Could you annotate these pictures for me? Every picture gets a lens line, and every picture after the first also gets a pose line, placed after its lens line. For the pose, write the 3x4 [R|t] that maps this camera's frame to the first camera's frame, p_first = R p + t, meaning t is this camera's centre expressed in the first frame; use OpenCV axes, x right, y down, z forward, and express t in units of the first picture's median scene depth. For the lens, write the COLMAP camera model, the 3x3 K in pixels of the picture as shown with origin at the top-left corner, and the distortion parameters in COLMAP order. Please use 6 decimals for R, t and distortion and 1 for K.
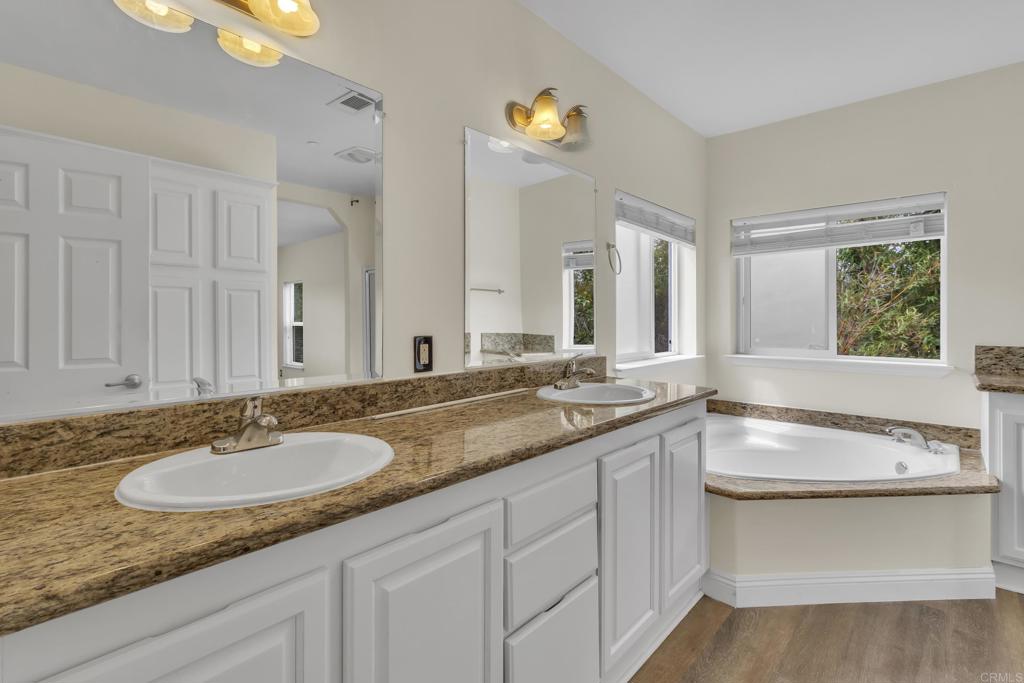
lens RADIAL K [[480.7, 0, 510.4], [0, 480.7, 335.9], [0, 0, 1]] dist [0.004993, -0.001040]
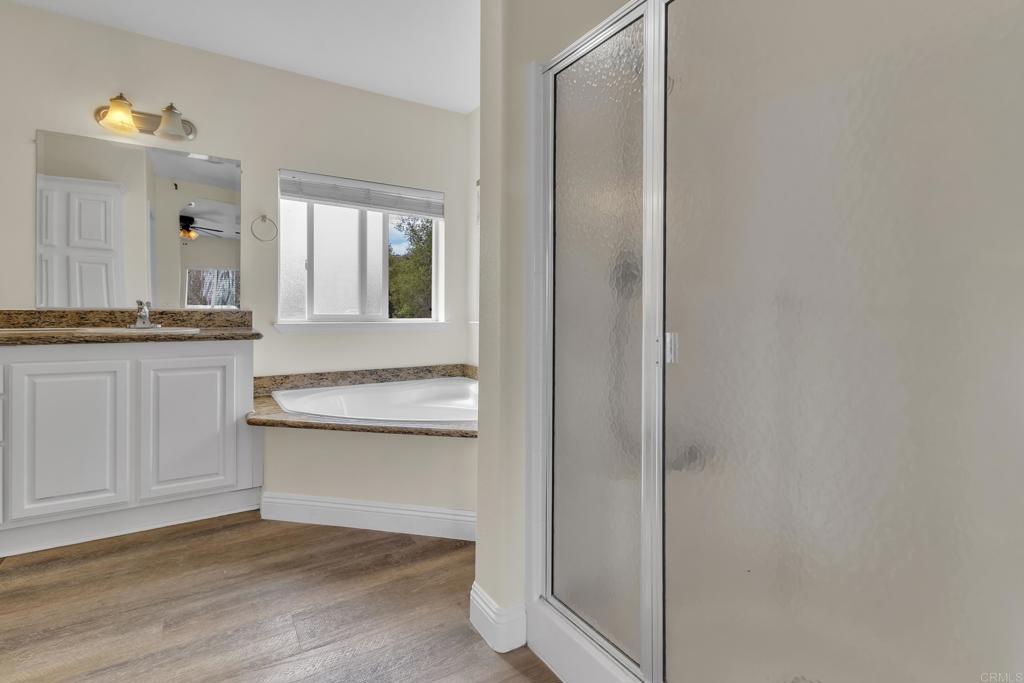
lens RADIAL K [[480.7, 0, 519.2], [0, 480.7, 333.0], [0, 0, 1]] dist [0.004993, -0.001040]
pose [[0.968021, 0.022352, -0.249872, 1.369505], [-0.020444, 0.999739, 0.010230, 0.086350], [0.250035, -0.004795, 0.968225, 0.020218]]
